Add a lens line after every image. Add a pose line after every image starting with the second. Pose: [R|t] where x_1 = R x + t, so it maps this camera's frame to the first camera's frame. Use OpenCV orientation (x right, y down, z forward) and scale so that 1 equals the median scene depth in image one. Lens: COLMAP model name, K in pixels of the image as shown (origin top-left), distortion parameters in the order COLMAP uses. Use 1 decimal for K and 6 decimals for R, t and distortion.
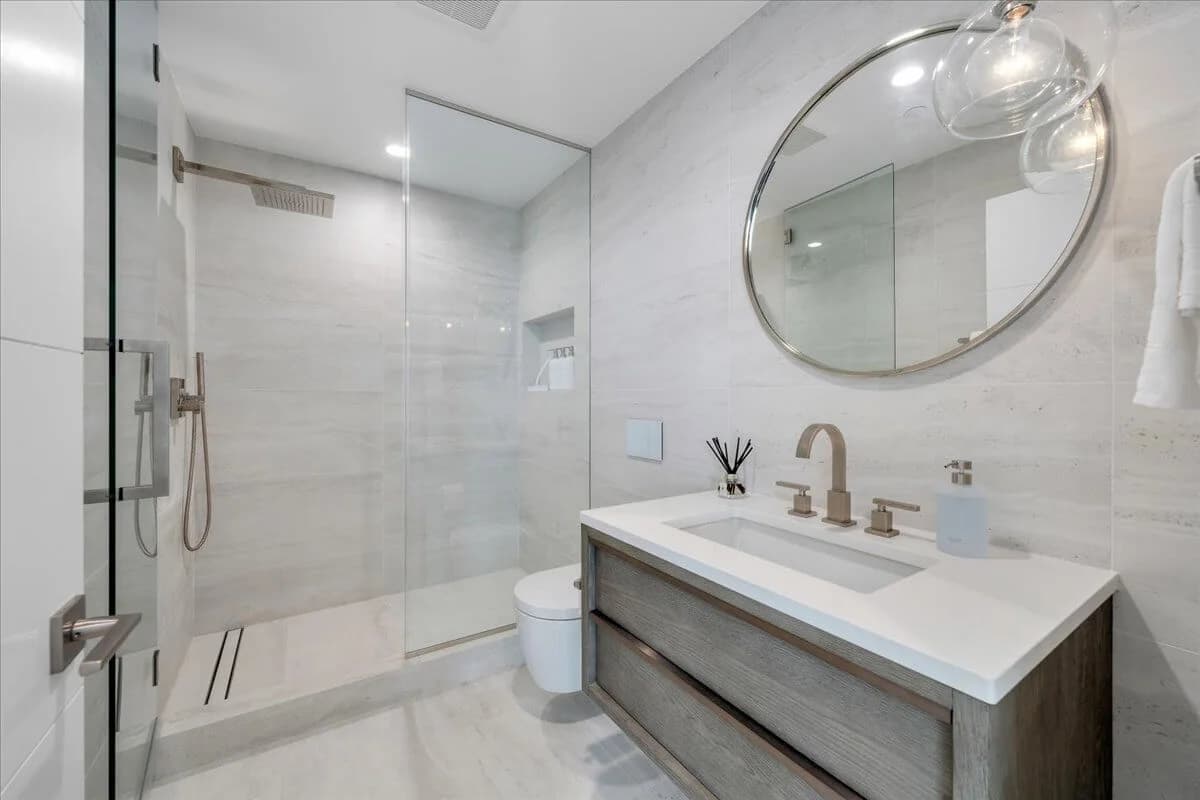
lens RADIAL K [[476.7, 0, 600.3], [0, 476.7, 394.6], [0, 0, 1]] dist [-0.008805, -0.000054]
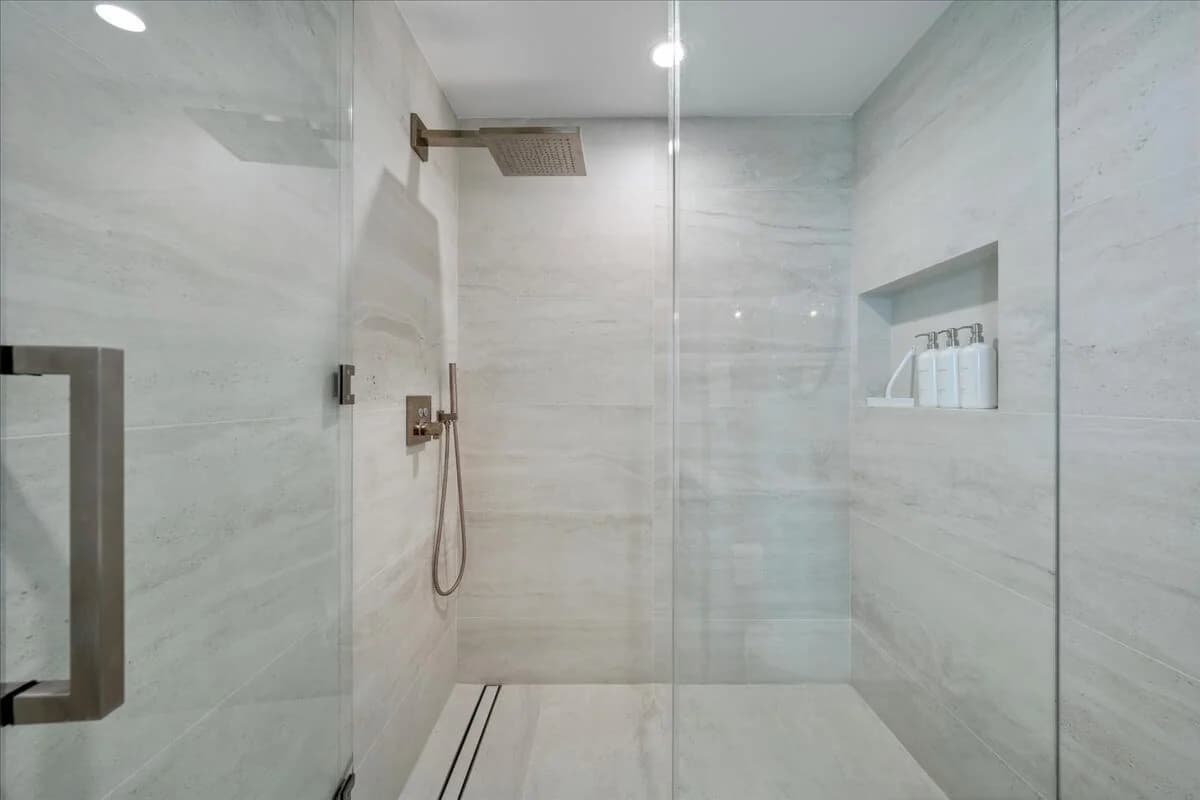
lens RADIAL K [[476.7, 0, 602.0], [0, 476.7, 394.0], [0, 0, 1]] dist [-0.008805, -0.000054]
pose [[0.842009, -0.000806, -0.539462, -0.126620], [0.001137, 0.999999, 0.000280, -0.025906], [0.539462, -0.000850, 0.842010, 0.340151]]
